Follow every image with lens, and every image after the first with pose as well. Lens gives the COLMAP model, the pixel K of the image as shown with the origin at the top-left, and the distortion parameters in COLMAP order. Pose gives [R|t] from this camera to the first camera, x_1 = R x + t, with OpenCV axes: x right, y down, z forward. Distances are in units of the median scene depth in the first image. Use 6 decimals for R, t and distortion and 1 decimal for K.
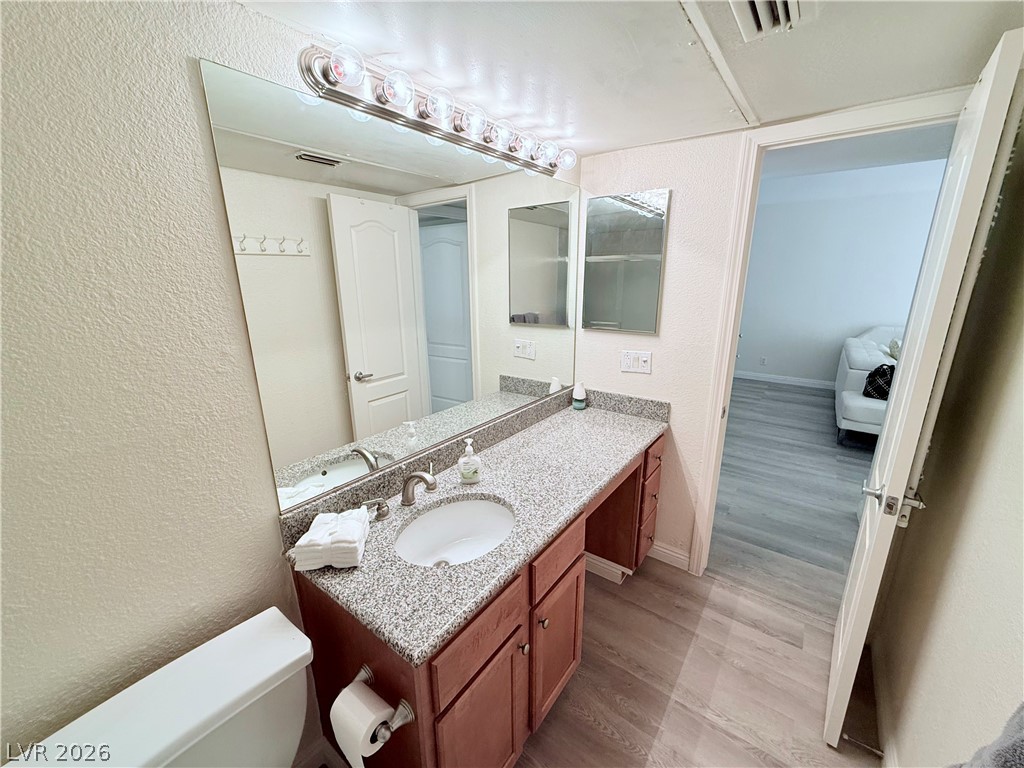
lens RADIAL K [[407.2, 0, 509.8], [0, 407.2, 386.2], [0, 0, 1]] dist [0.001912, -0.000469]
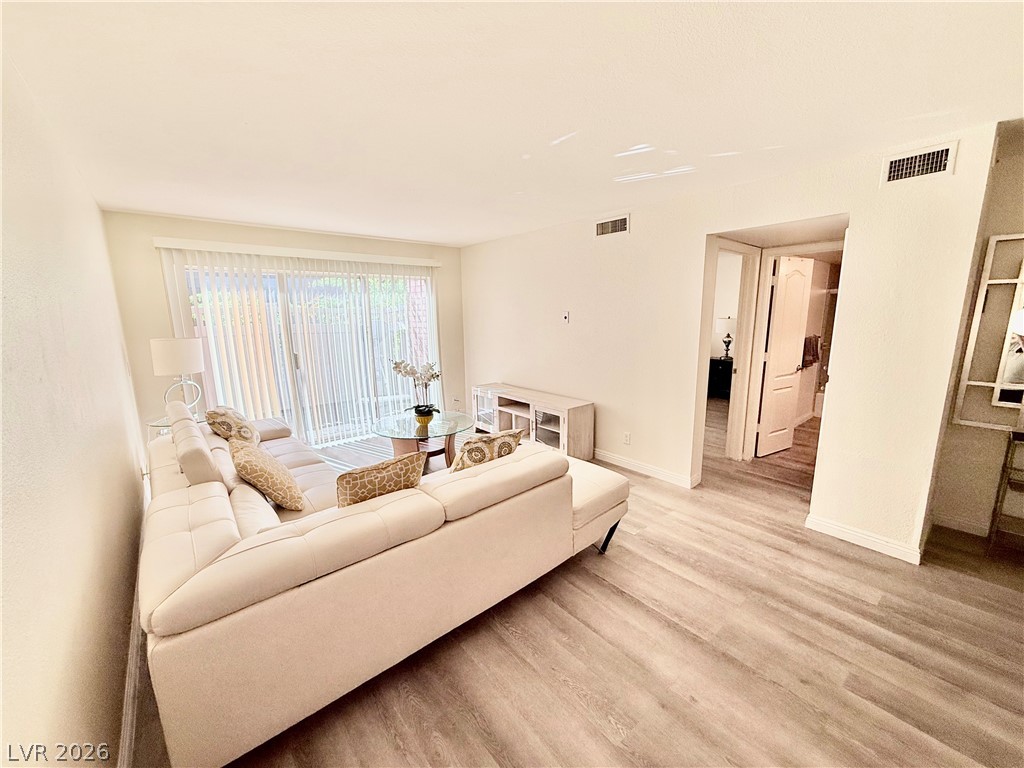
lens RADIAL K [[407.7, 0, 512.5], [0, 407.7, 387.1], [0, 0, 1]] dist [0.001776, 0.000144]
pose [[-0.977200, -0.012864, 0.211931, 0.894470], [0.081148, 0.899757, 0.428780, -0.473862], [-0.196203, 0.436201, -0.878199, 1.670167]]
